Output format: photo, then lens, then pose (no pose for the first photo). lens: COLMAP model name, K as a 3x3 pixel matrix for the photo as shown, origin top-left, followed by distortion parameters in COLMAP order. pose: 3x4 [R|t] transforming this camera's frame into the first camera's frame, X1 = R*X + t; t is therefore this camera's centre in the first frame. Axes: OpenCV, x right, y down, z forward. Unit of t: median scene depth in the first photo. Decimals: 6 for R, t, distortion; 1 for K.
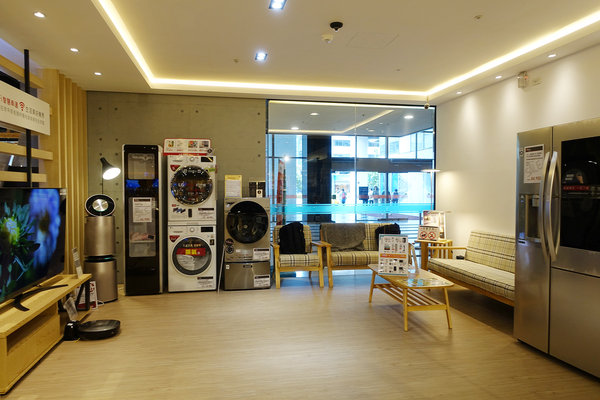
lens RADIAL K [[412.6, 0, 317.3], [0, 412.6, 201.5], [0, 0, 1]] dist [-0.035352, 0.000396]
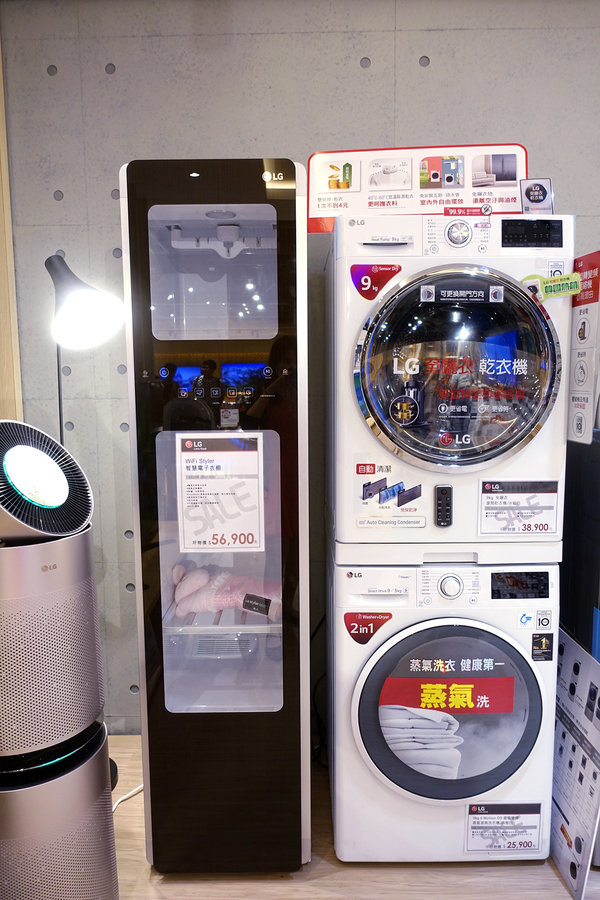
lens RADIAL K [[618.9, 0, 300.0], [0, 618.9, 450.0], [0, 0, 1]] dist [-0.035352, 0.000396]
pose [[0.970218, 0.016878, -0.241646, -0.305121], [0.002971, 0.996665, 0.081545, -0.024741], [0.242217, -0.079835, 0.966932, 0.692144]]
